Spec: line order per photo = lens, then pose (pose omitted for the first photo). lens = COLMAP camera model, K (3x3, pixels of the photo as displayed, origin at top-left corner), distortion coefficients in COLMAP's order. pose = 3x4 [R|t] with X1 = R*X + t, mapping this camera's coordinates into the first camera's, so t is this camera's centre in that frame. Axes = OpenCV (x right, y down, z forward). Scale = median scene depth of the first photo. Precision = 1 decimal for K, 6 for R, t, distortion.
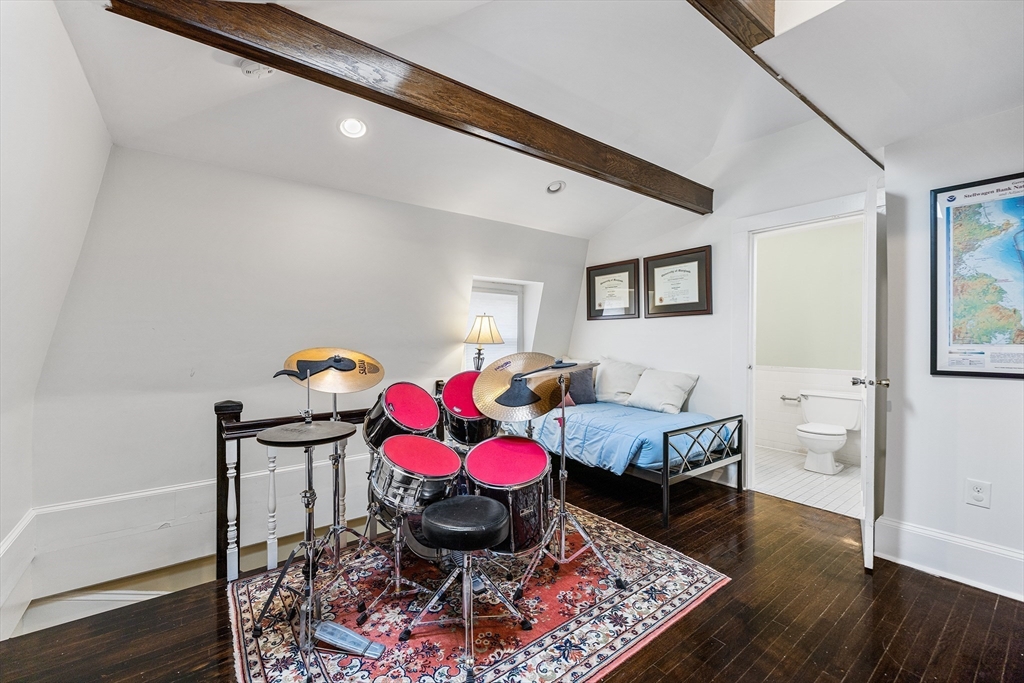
lens RADIAL K [[441.6, 0, 502.4], [0, 441.6, 339.8], [0, 0, 1]] dist [0.003956, 0.000447]
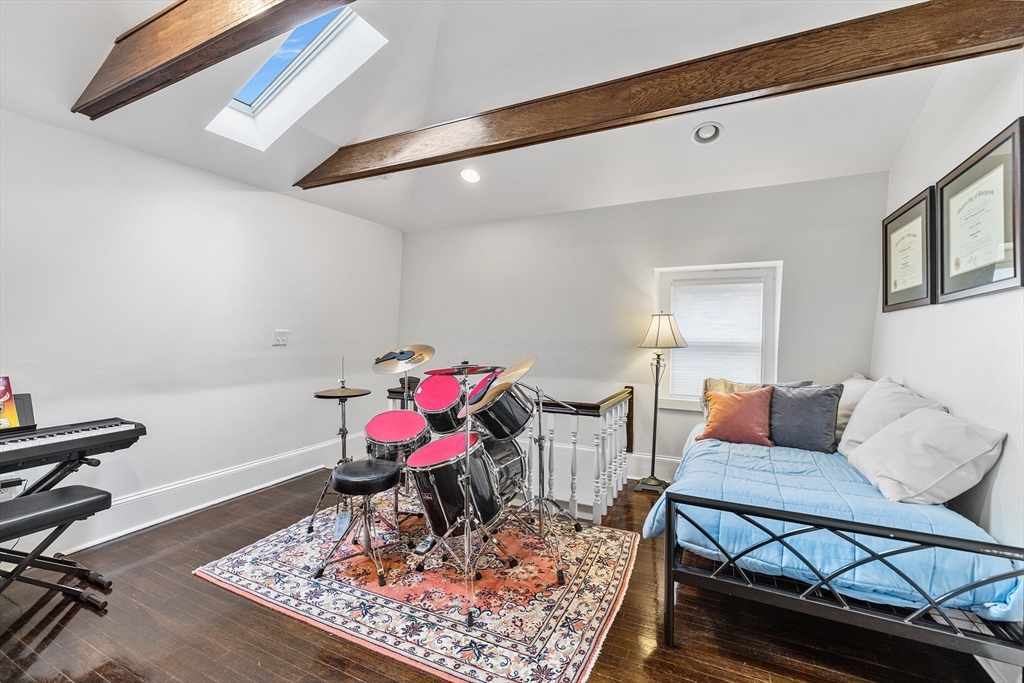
lens RADIAL K [[441.6, 0, 503.1], [0, 441.6, 338.1], [0, 0, 1]] dist [0.003956, 0.000447]
pose [[0.424298, 0.002334, -0.905520, 1.052282], [-0.016805, 0.999845, -0.005297, -0.000756], [0.905367, 0.017465, 0.424271, 0.655175]]
